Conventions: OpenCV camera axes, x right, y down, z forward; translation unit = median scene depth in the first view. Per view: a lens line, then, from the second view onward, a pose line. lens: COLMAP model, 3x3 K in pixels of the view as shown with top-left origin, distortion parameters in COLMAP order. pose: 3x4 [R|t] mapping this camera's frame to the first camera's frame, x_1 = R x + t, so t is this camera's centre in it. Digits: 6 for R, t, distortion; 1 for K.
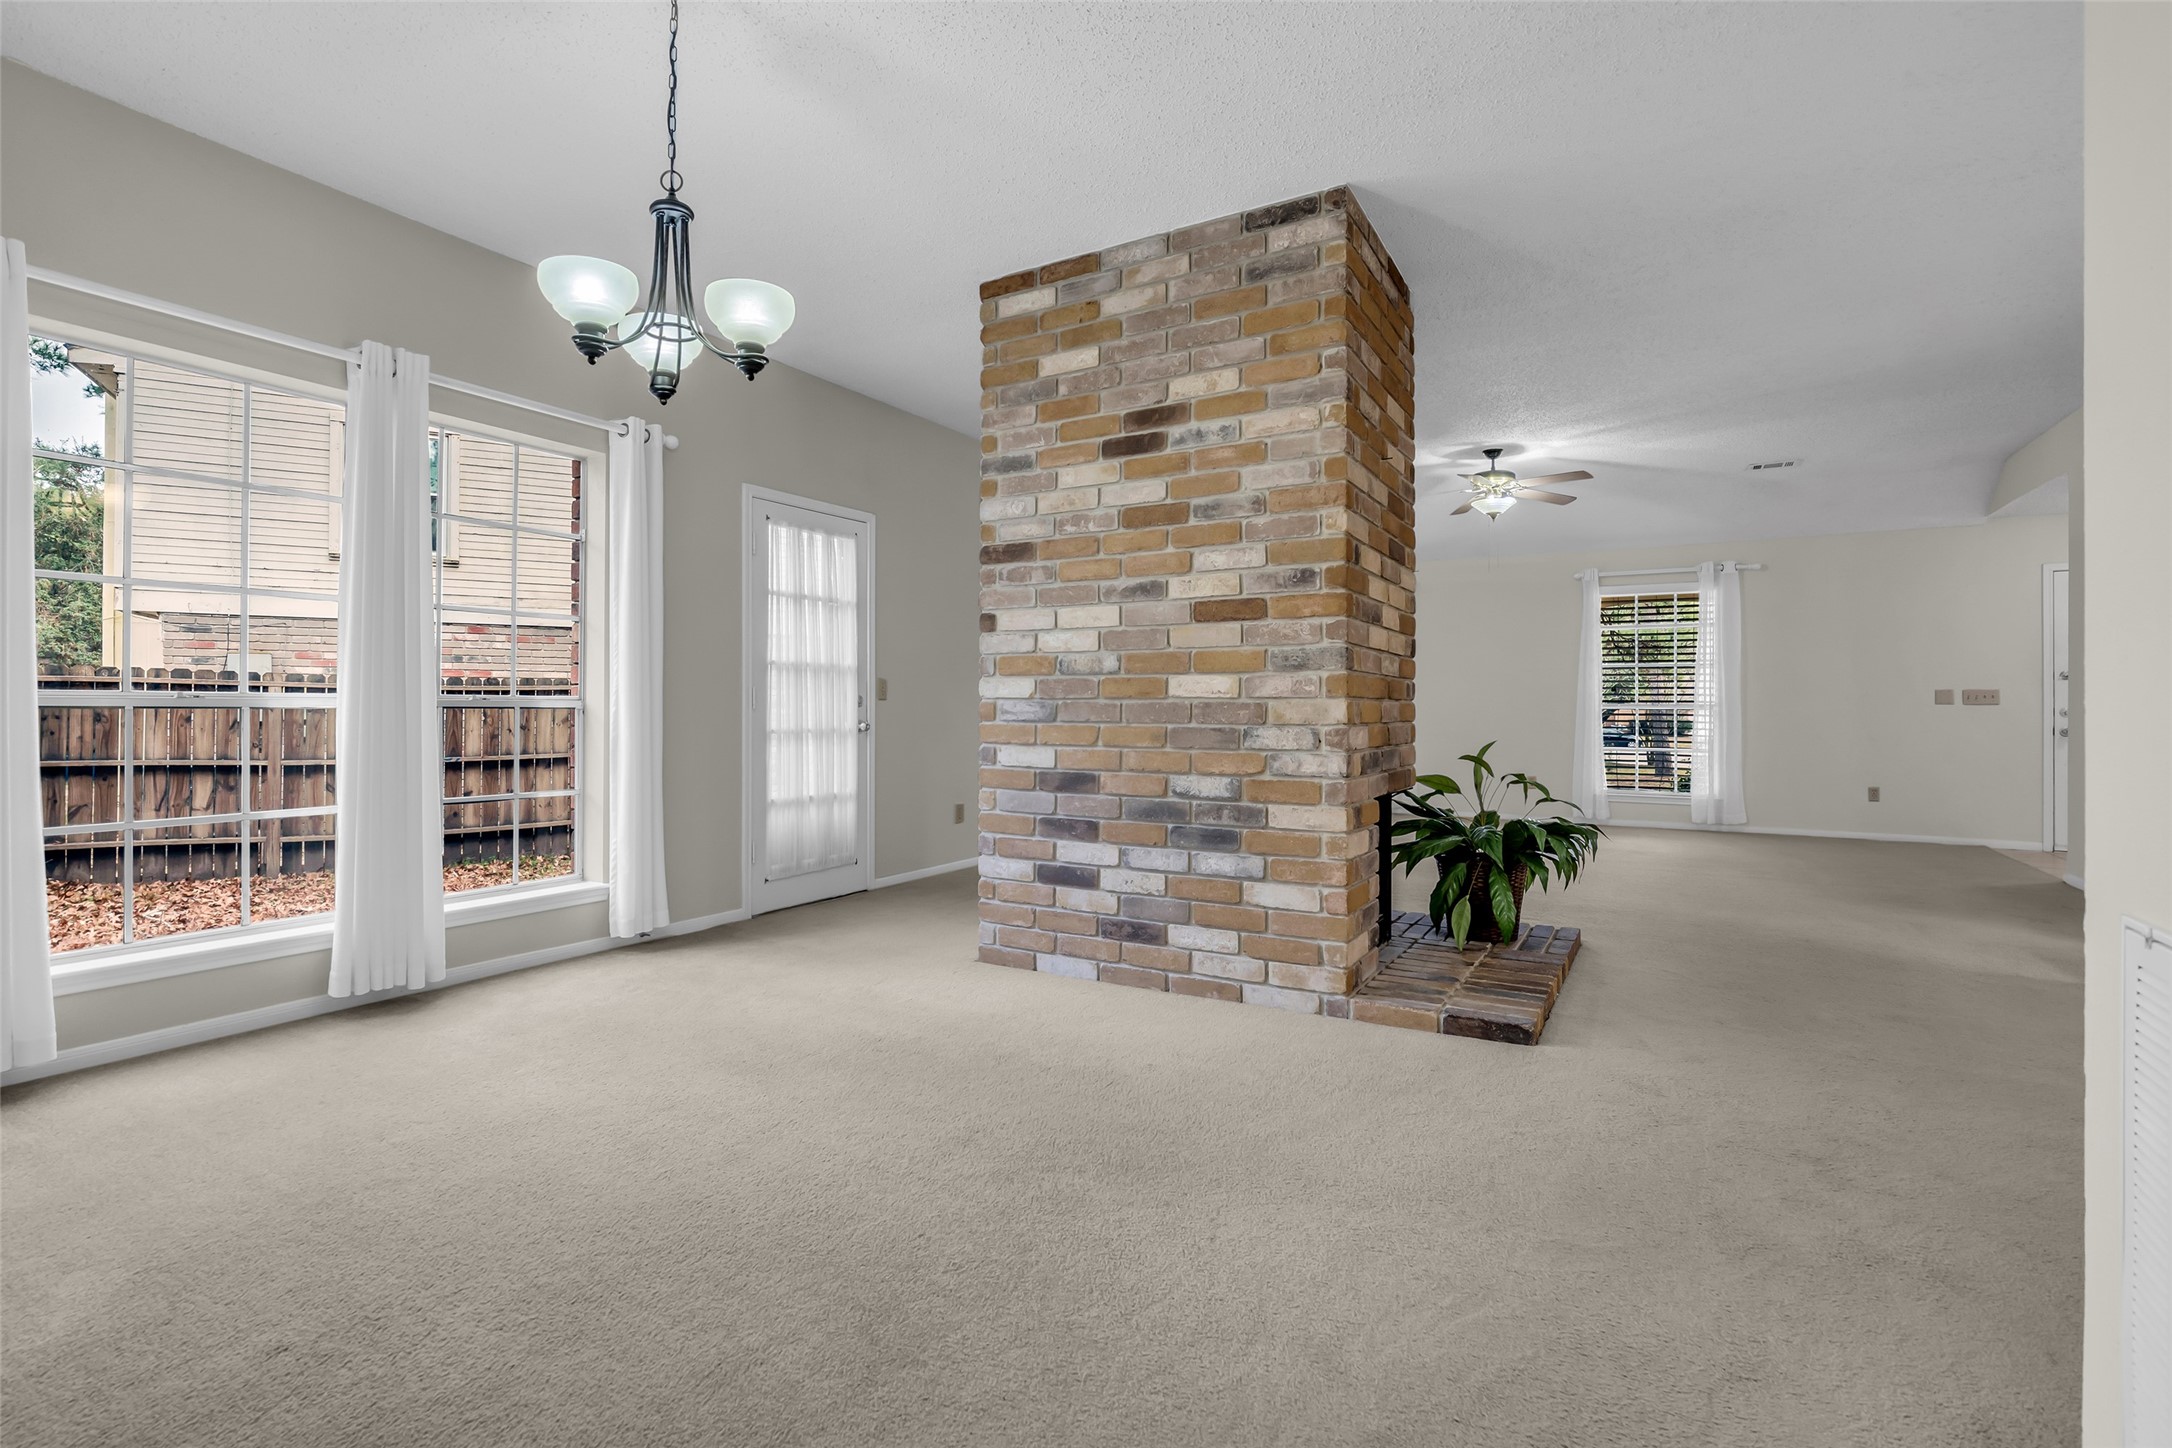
lens RADIAL K [[1001.5, 0, 1067.5], [0, 1001.5, 728.7], [0, 0, 1]] dist [-0.004992, 0.000214]
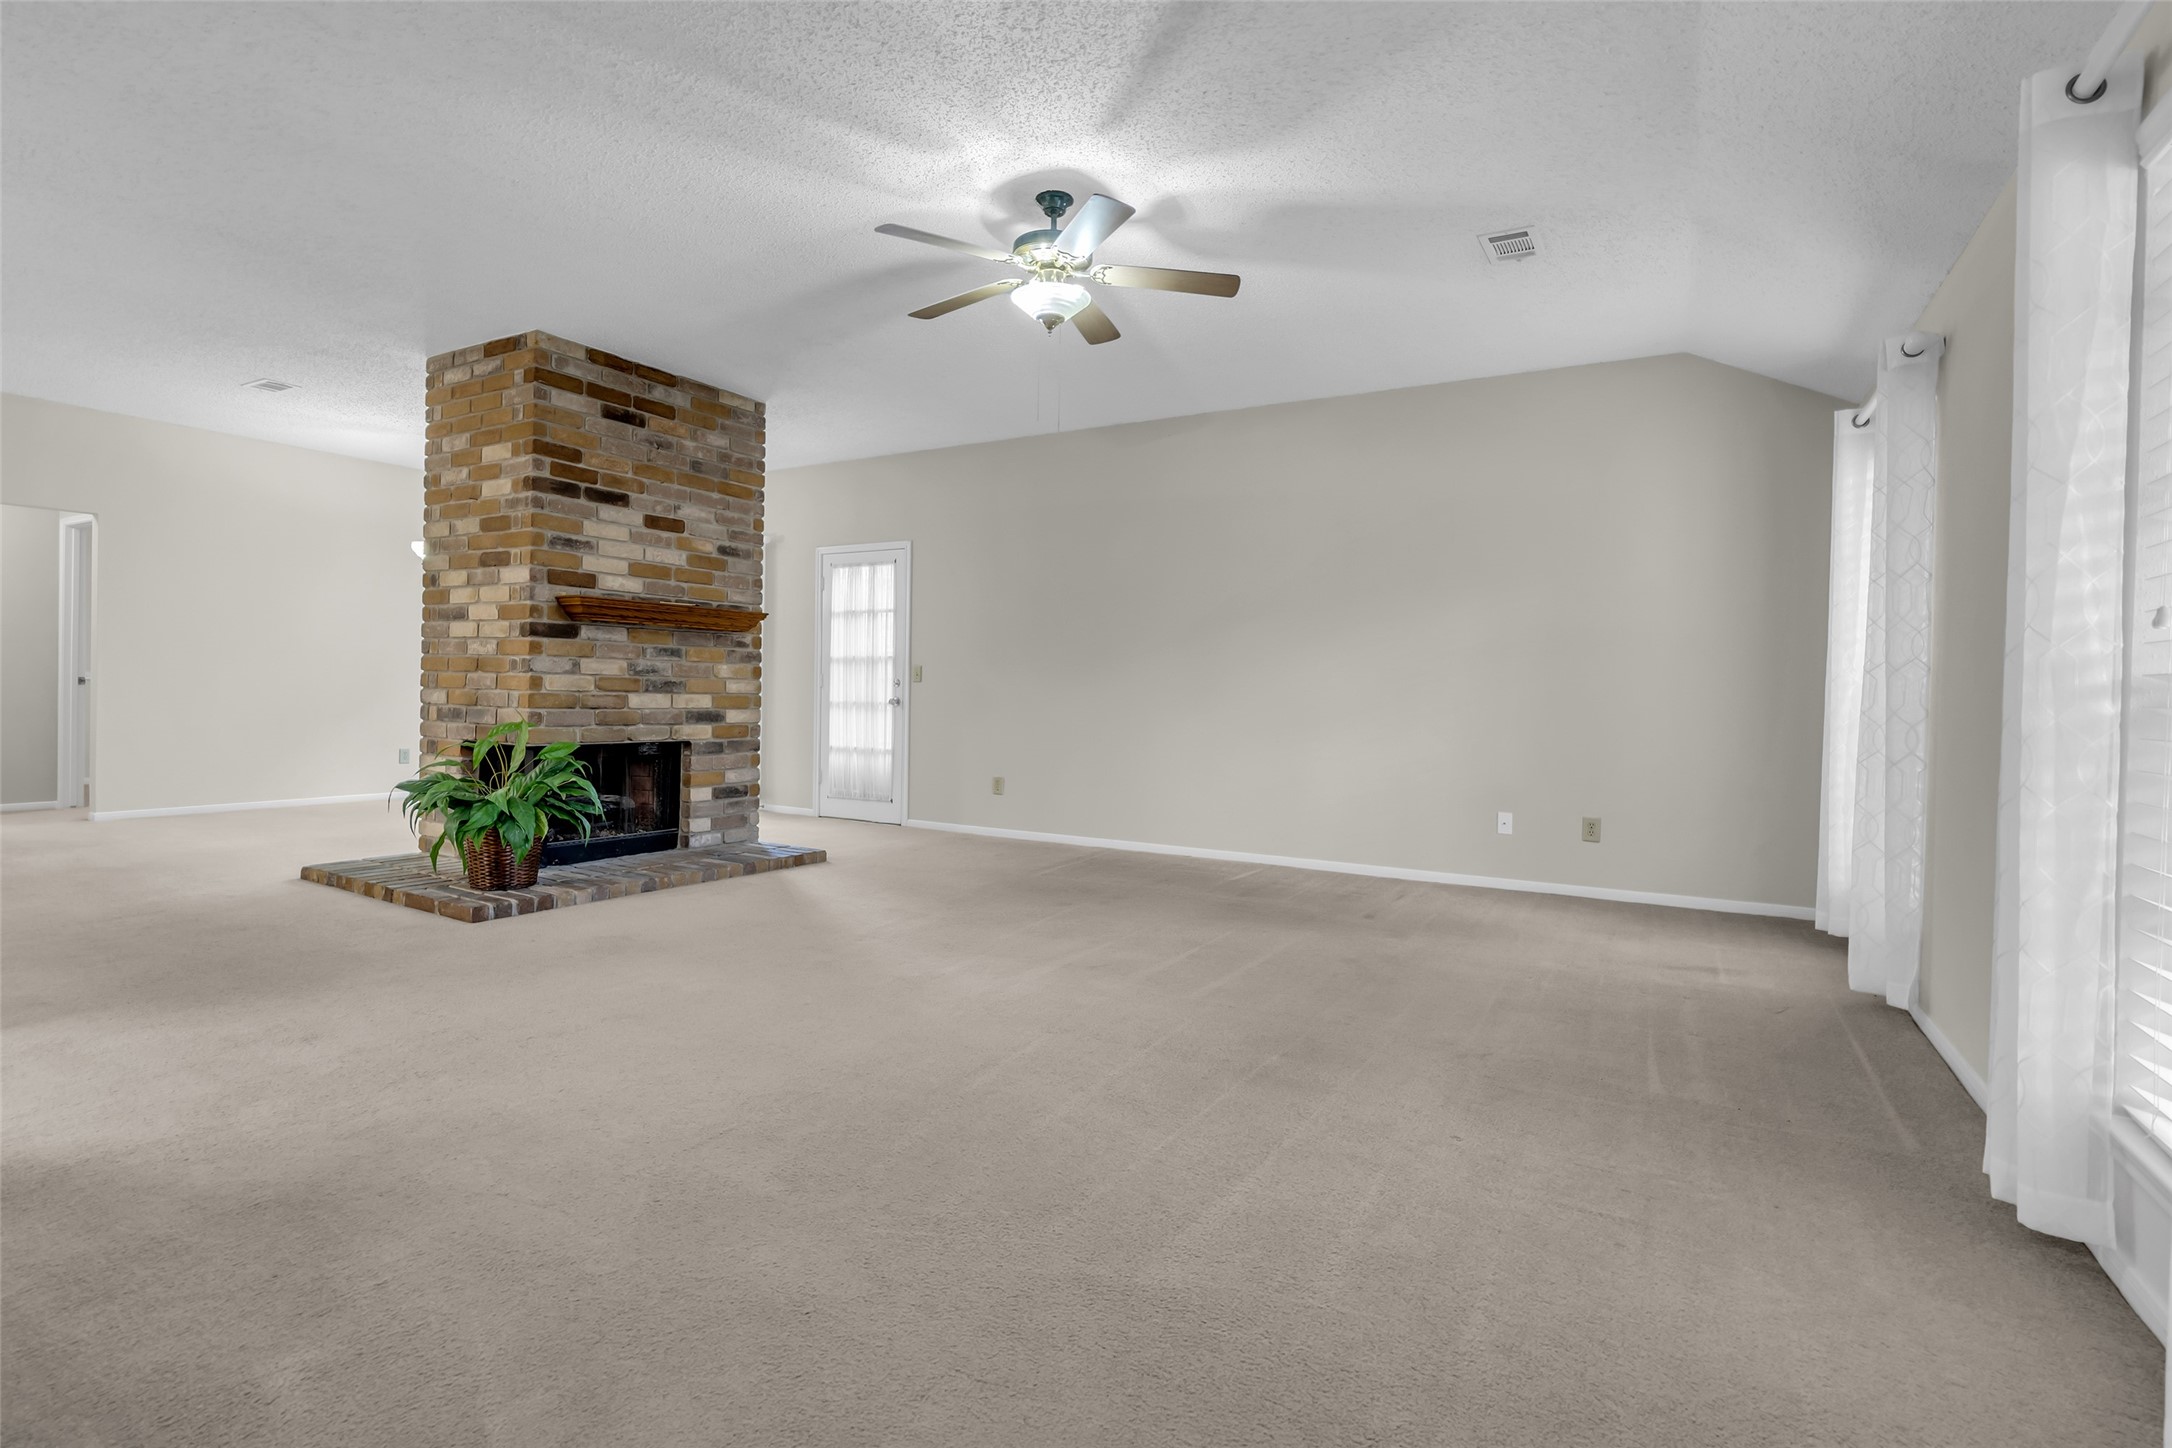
lens RADIAL K [[1001.5, 0, 1067.5], [0, 1001.5, 728.7], [0, 0, 1]] dist [-0.004992, 0.000214]
pose [[0.027013, 0.031118, -0.999151, 1.139581], [-0.034606, 0.998945, 0.030176, -0.014000], [0.999036, 0.033761, 0.028062, 1.179564]]
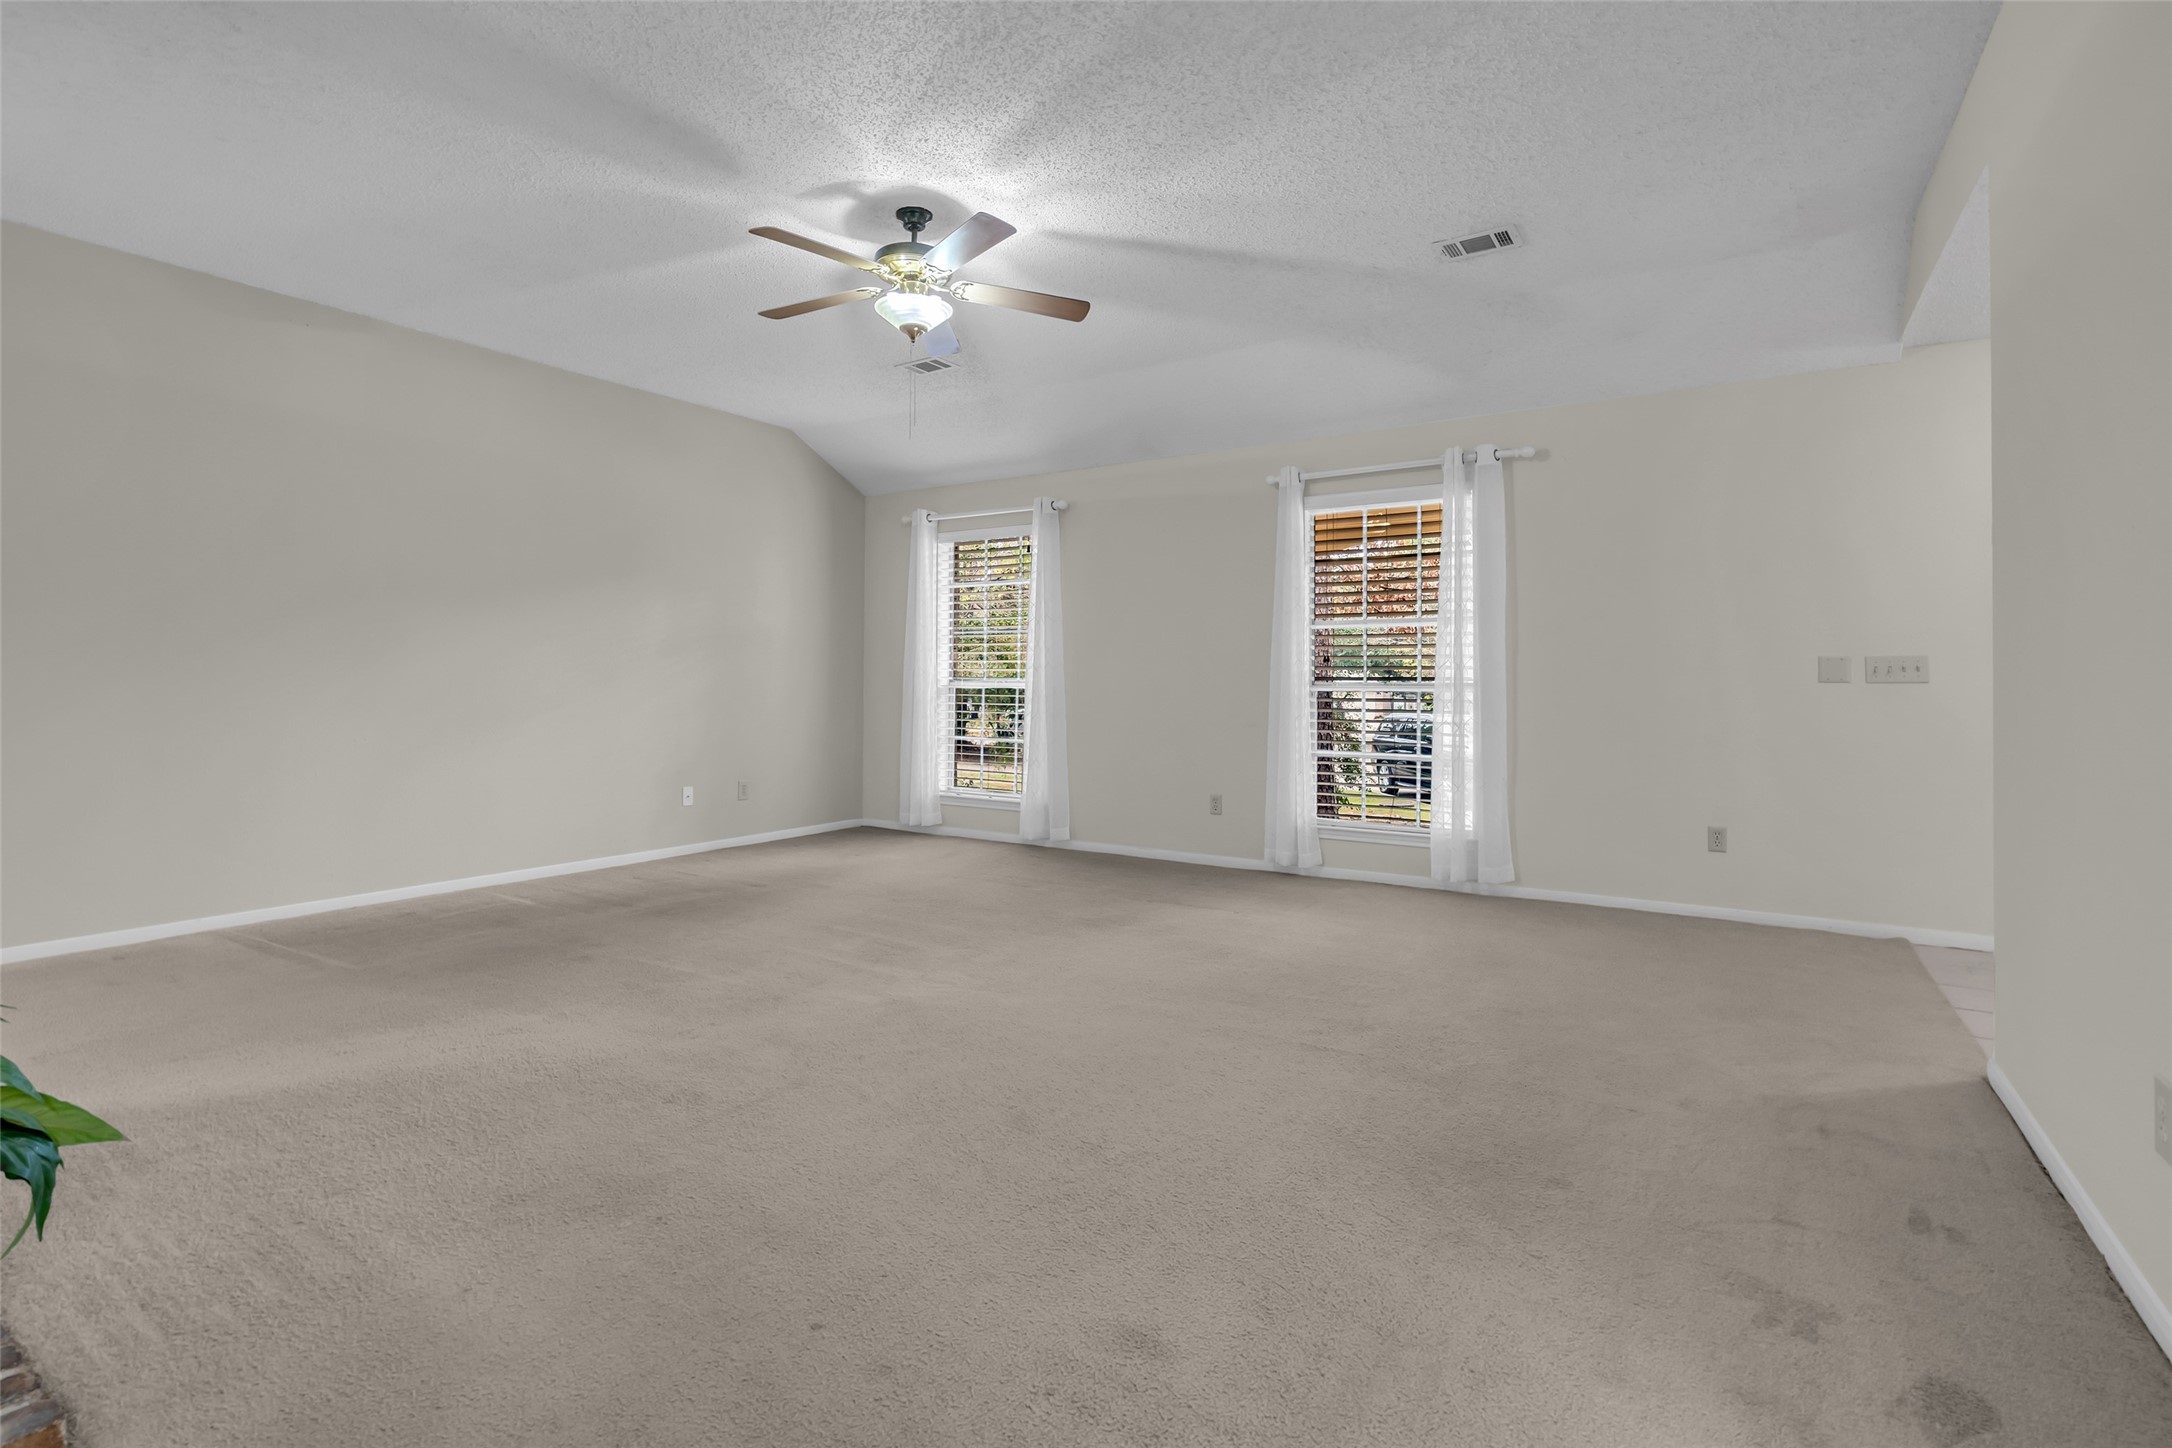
lens RADIAL K [[987.7, 0, 1085.3], [0, 987.7, 696.5], [0, 0, 1]] dist [-0.020231, -0.000126]
pose [[0.998526, 0.000571, -0.054275, 0.644160], [-0.001243, 0.999923, -0.012341, -0.012616], [0.054264, 0.012390, 0.998450, 0.564315]]
